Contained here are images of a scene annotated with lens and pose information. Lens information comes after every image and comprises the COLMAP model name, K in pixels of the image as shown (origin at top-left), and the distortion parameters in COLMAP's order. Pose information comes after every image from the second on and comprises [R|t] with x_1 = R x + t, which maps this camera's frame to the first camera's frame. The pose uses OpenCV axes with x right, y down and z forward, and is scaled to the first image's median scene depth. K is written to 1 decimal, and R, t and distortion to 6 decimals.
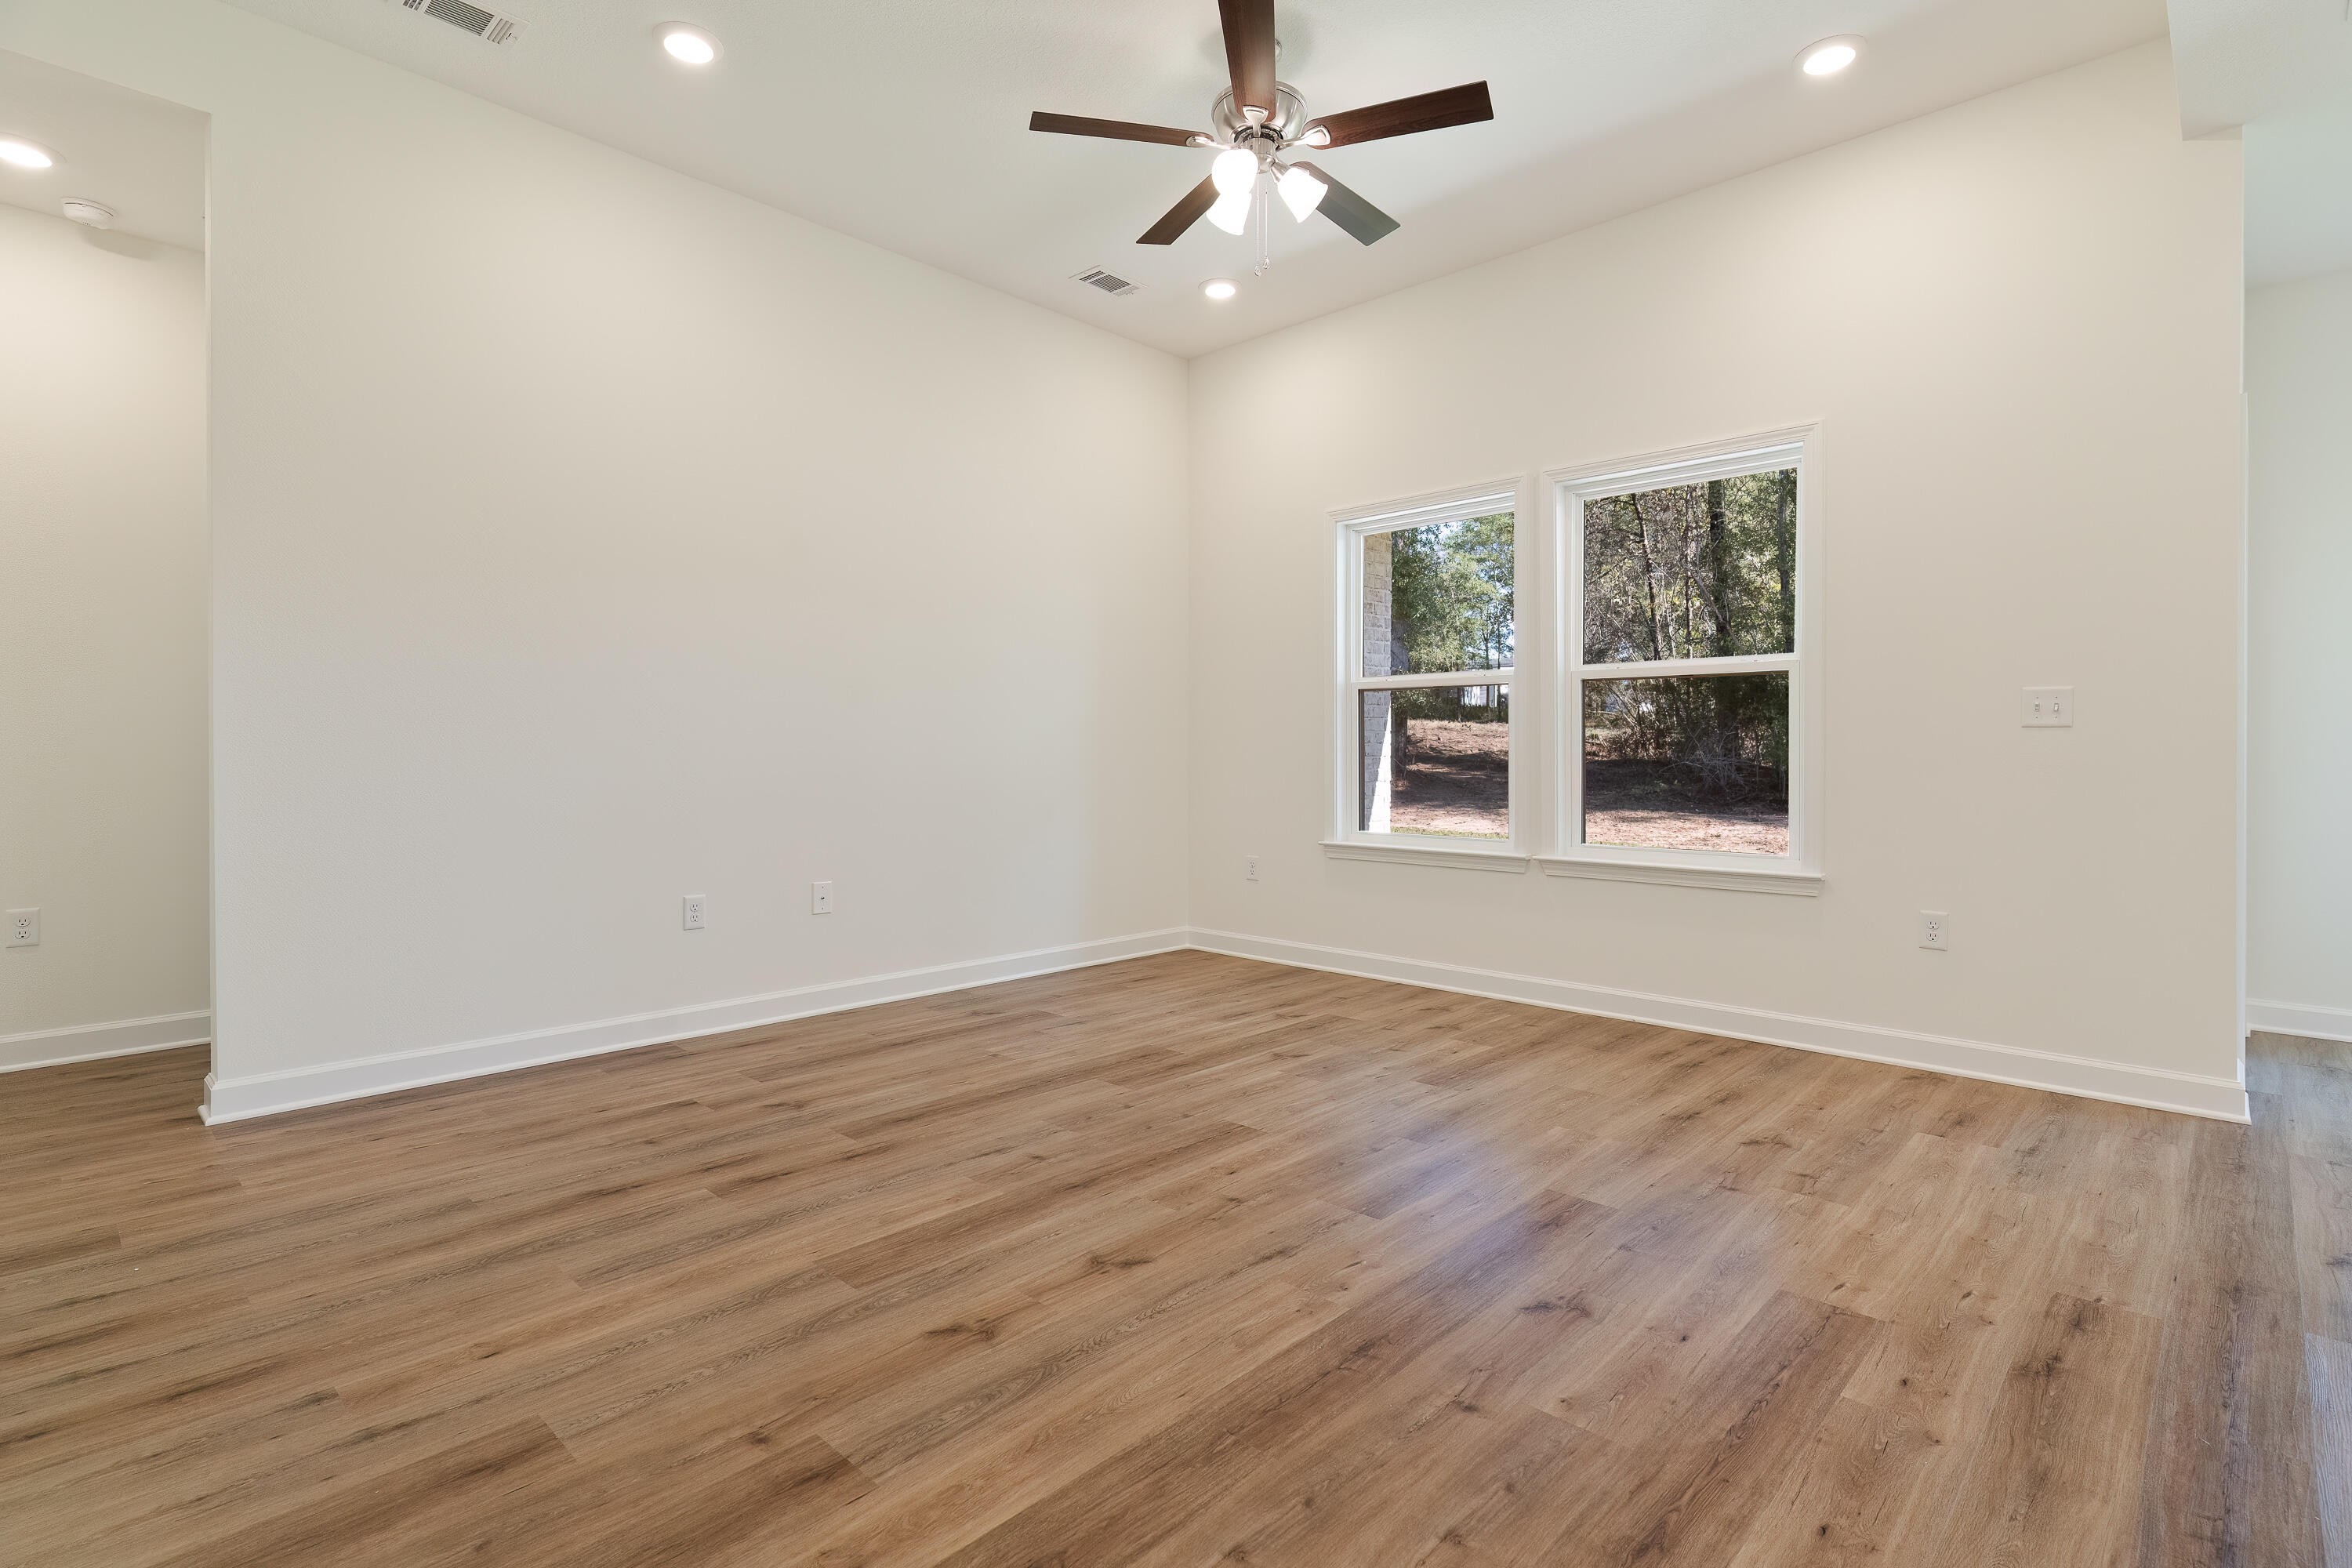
lens RADIAL K [[1123.5, 0, 1177.4], [0, 1123.5, 761.9], [0, 0, 1]] dist [0.003260, -0.001177]
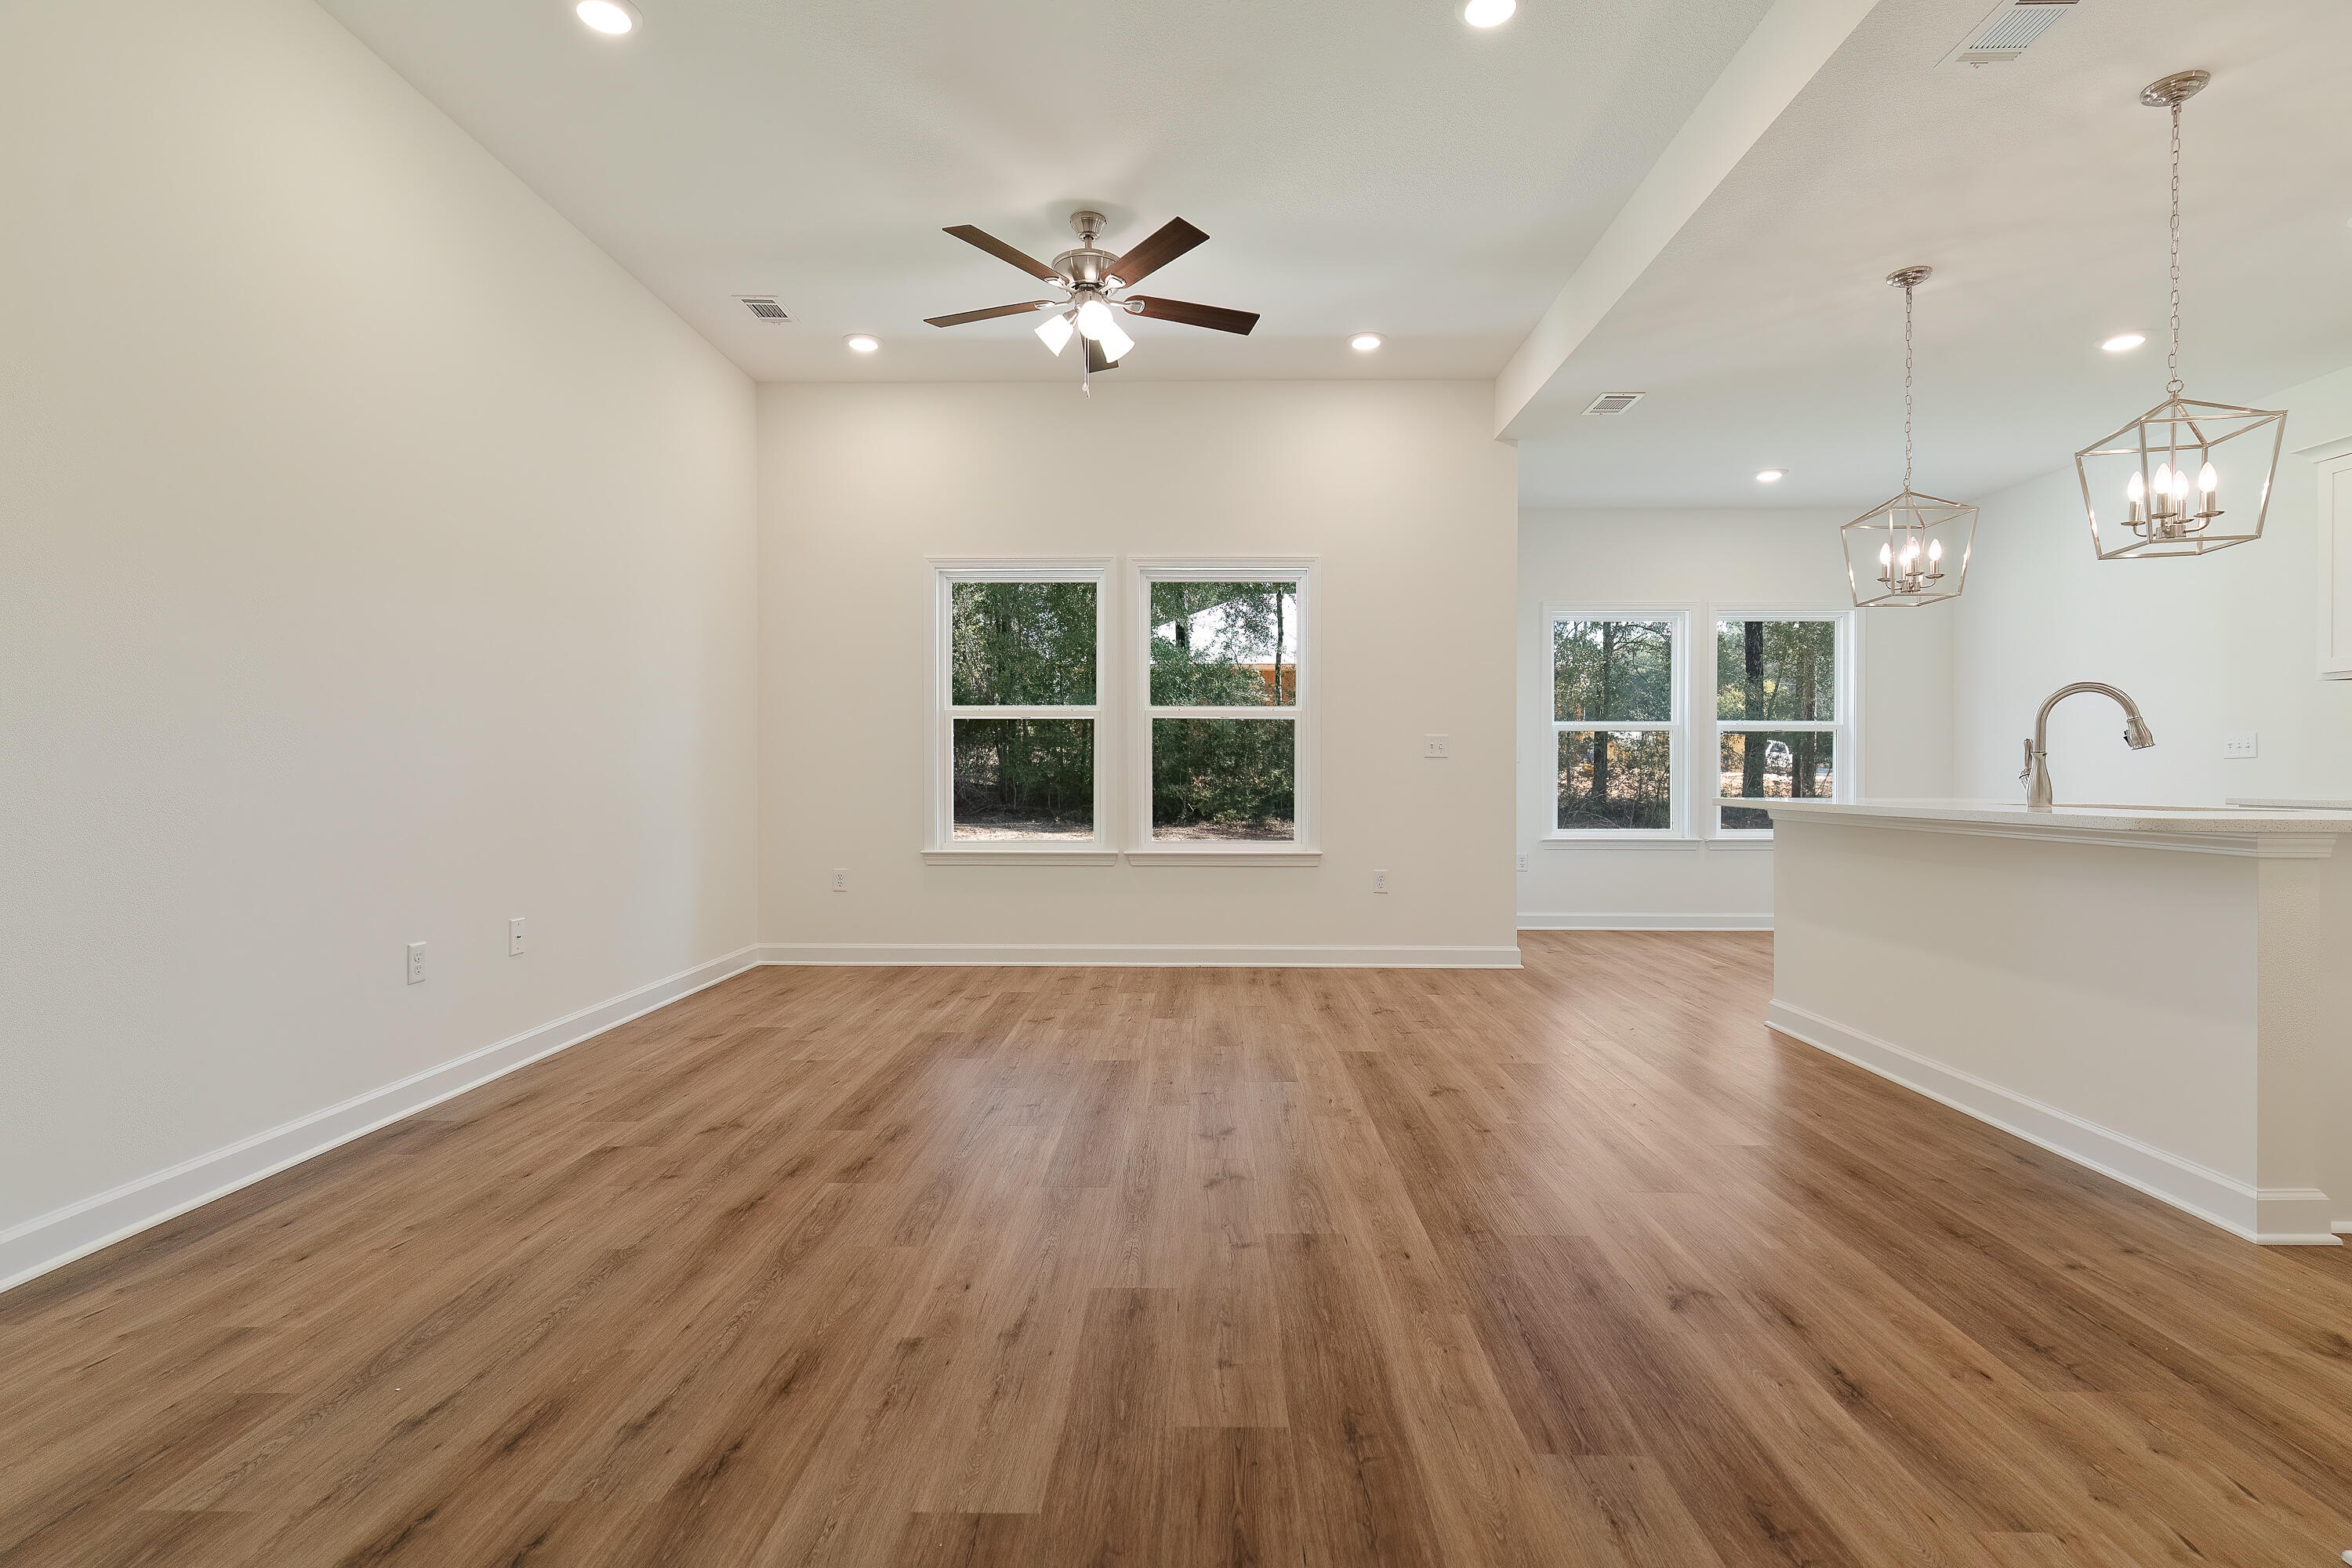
lens RADIAL K [[1135.8, 0, 1184.6], [0, 1135.8, 776.9], [0, 0, 1]] dist [0.000856, -0.000145]
pose [[0.734322, -0.003140, 0.678794, -0.908391], [0.003888, 0.999992, 0.000420, -0.004815], [-0.678791, 0.002330, 0.734328, -0.021092]]
